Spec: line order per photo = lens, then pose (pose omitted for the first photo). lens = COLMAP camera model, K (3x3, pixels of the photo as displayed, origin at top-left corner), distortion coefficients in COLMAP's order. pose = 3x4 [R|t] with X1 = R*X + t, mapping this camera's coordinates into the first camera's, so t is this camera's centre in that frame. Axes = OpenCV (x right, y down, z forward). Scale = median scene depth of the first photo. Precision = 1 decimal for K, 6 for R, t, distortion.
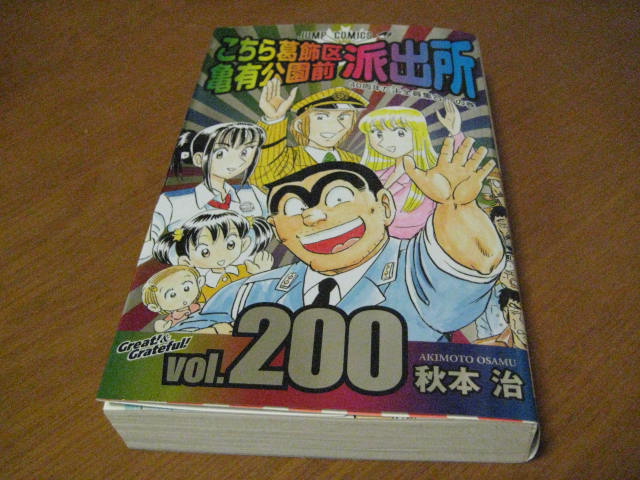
lens RADIAL K [[674.9, 0, 320.0], [0, 674.9, 240.0], [0, 0, 1]] dist [-0.134062, 0.020561]
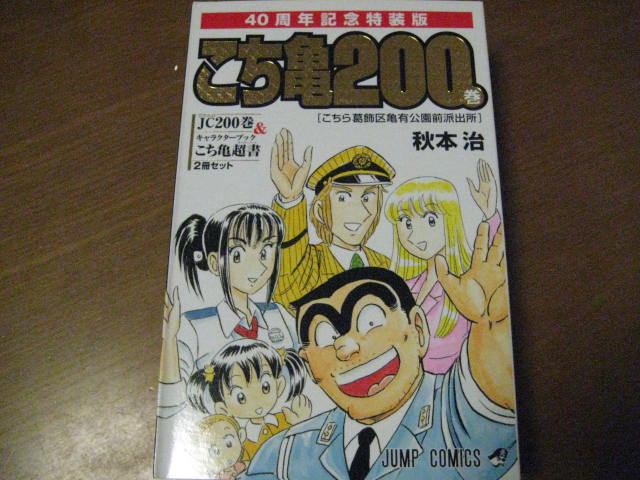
lens RADIAL K [[674.9, 0, 320.0], [0, 674.9, 240.0], [0, 0, 1]] dist [-0.134062, 0.020561]
pose [[0.997876, -0.051548, 0.039821, -0.077581], [0.031609, 0.917737, 0.395928, -0.558477], [-0.056954, -0.393829, 0.917418, 0.168594]]
